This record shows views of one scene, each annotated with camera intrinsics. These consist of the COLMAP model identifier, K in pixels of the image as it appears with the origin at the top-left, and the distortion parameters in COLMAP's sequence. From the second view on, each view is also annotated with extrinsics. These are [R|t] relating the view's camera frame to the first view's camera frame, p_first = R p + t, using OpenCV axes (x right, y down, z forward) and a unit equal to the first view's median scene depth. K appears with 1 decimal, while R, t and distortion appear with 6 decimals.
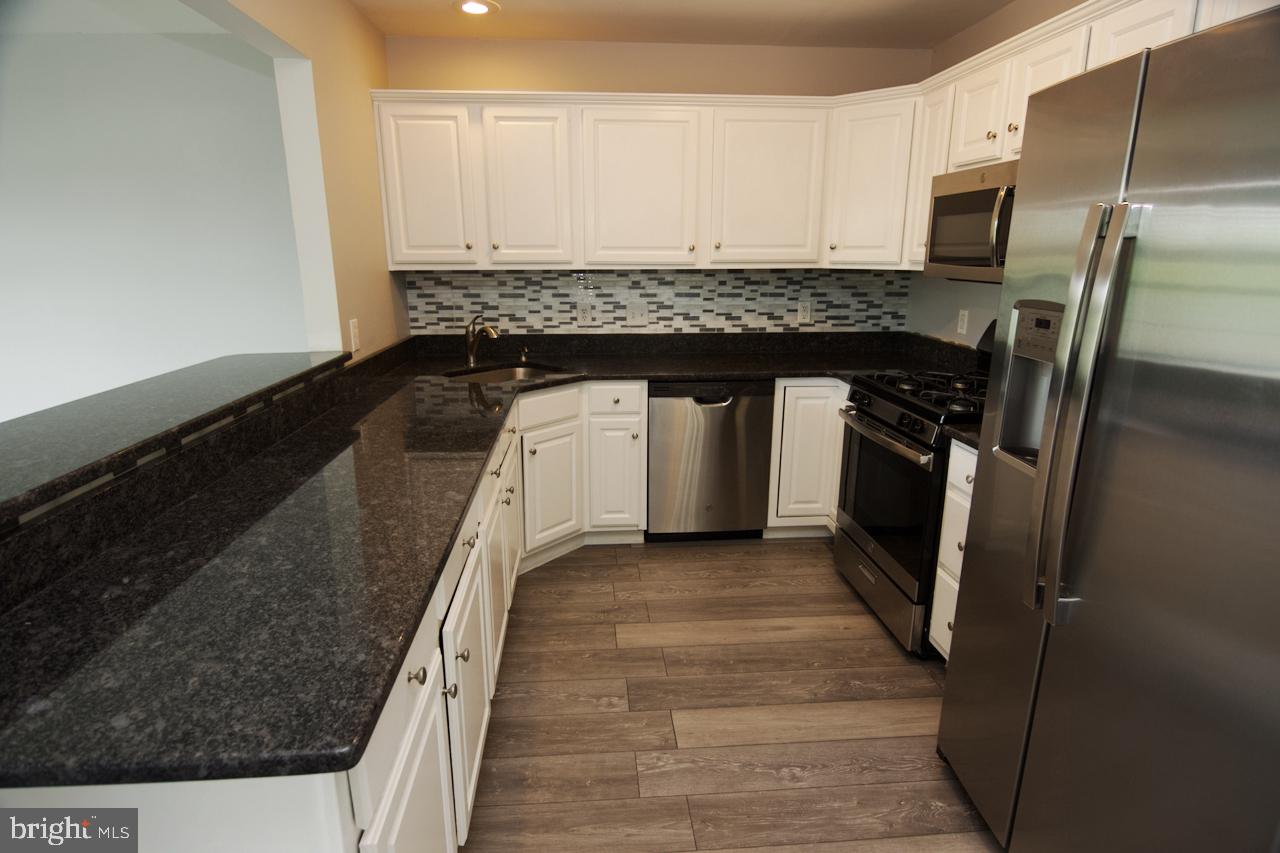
lens RADIAL K [[684.9, 0, 640.0], [0, 684.9, 426.5], [0, 0, 1]] dist [-0.001371, -0.001776]
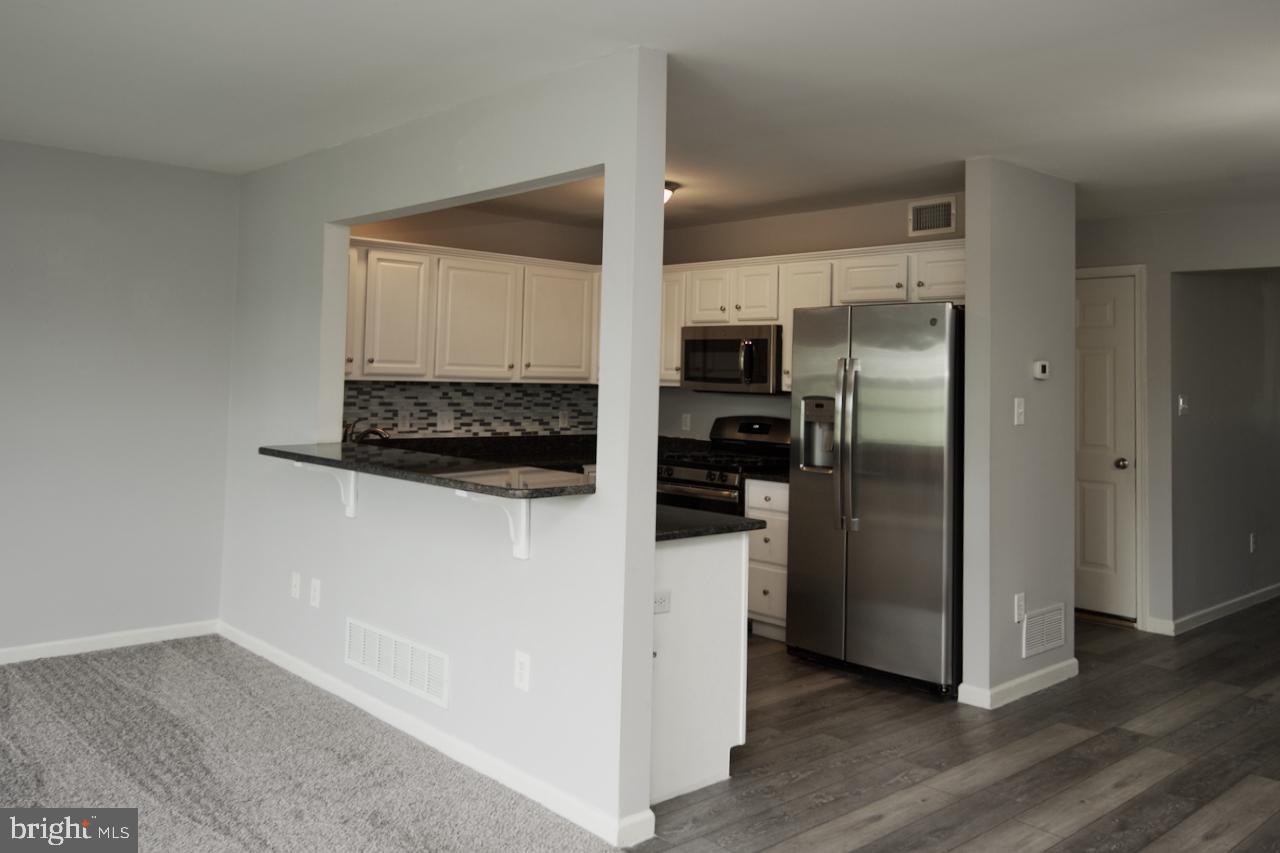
lens RADIAL K [[1032.4, 0, 638.7], [0, 1032.4, 312.1], [0, 0, 1]] dist [0.000728, -0.001411]
pose [[0.789296, 0.058907, 0.611181, -0.822558], [0.126973, 0.958213, -0.256330, 0.146110], [-0.600742, 0.279924, 0.748834, -0.538275]]
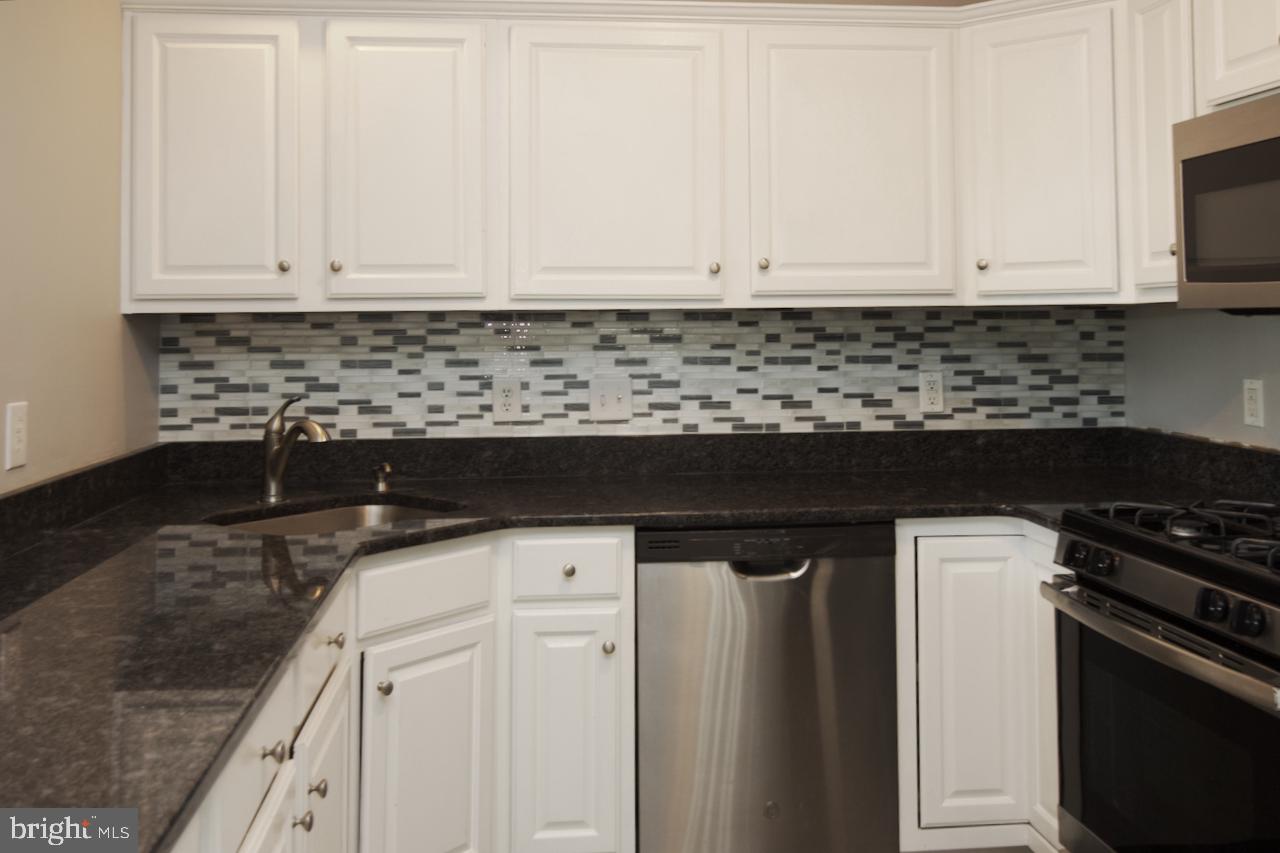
lens RADIAL K [[1158.5, 0, 639.3], [0, 1158.5, 278.6], [0, 0, 1]] dist [0.008421, 0.004923]
pose [[0.999602, -0.006132, 0.027553, -0.005864], [0.013744, 0.958327, -0.285341, -0.001436], [-0.024655, 0.285606, 0.958030, 0.142028]]
